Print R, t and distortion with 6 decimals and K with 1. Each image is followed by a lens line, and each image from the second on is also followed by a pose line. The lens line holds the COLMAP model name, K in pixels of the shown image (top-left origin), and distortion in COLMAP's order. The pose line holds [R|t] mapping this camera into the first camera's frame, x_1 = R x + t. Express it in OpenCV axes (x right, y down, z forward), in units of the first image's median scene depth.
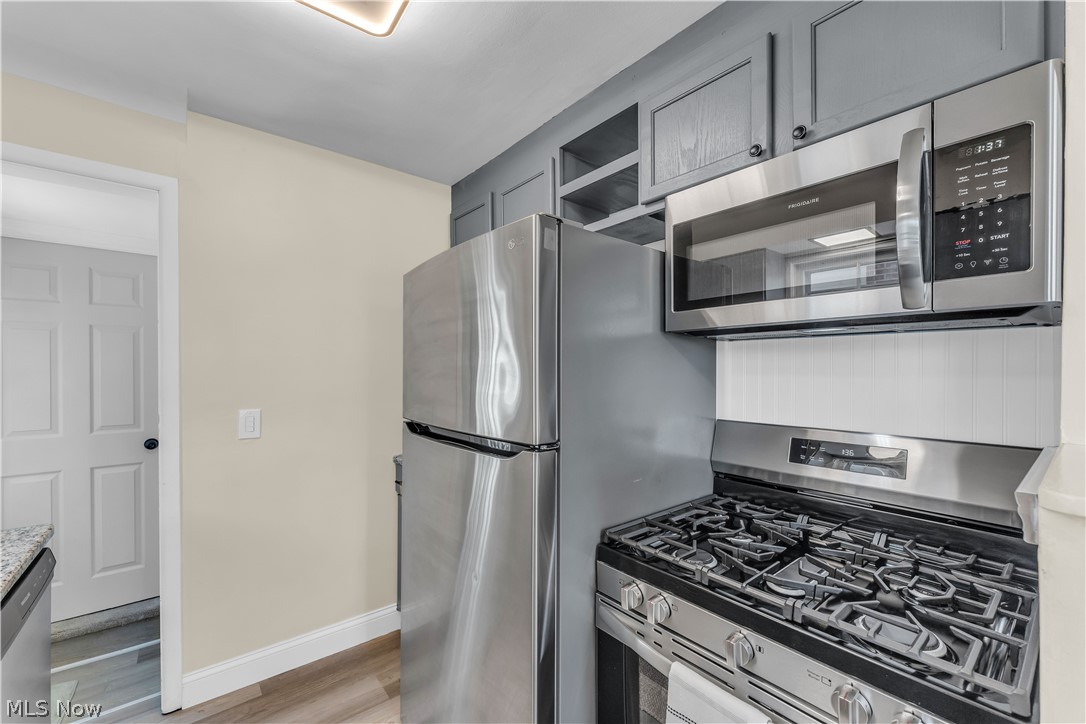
lens RADIAL K [[443.2, 0, 544.9], [0, 443.2, 367.6], [0, 0, 1]] dist [0.001403, 0.000067]
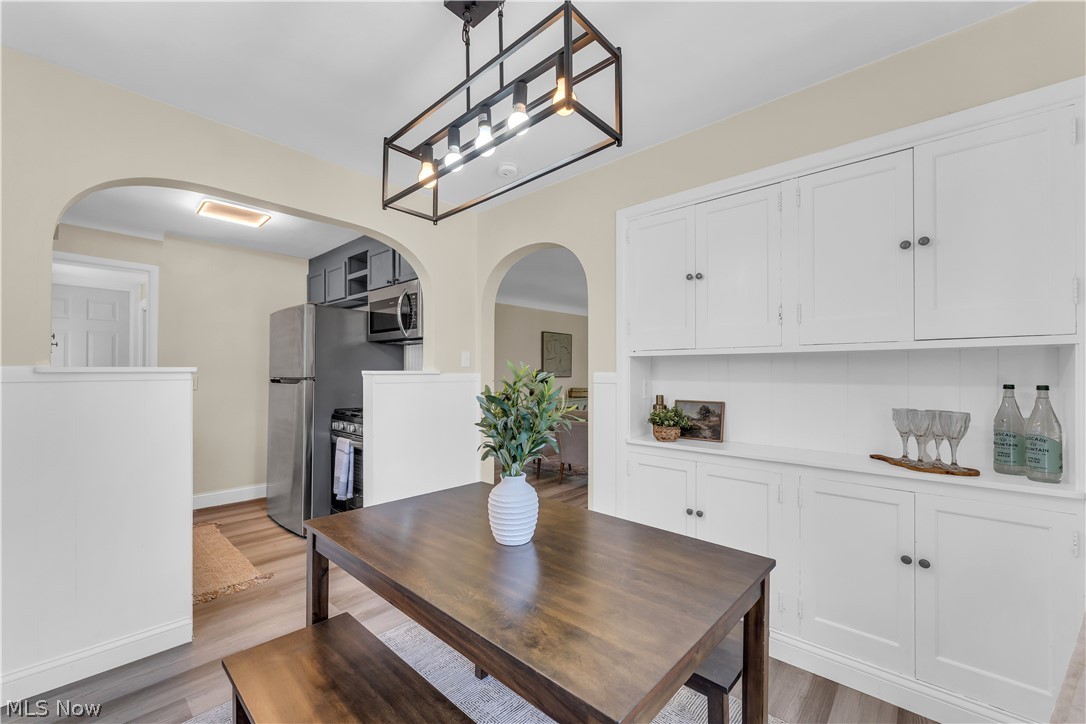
lens RADIAL K [[443.2, 0, 540.6], [0, 443.2, 362.9], [0, 0, 1]] dist [0.001403, 0.000067]
pose [[0.989541, 0.006224, 0.144114, 0.676432], [-0.004131, 0.999882, -0.014822, 0.063473], [-0.144189, 0.014071, 0.989450, -1.349820]]
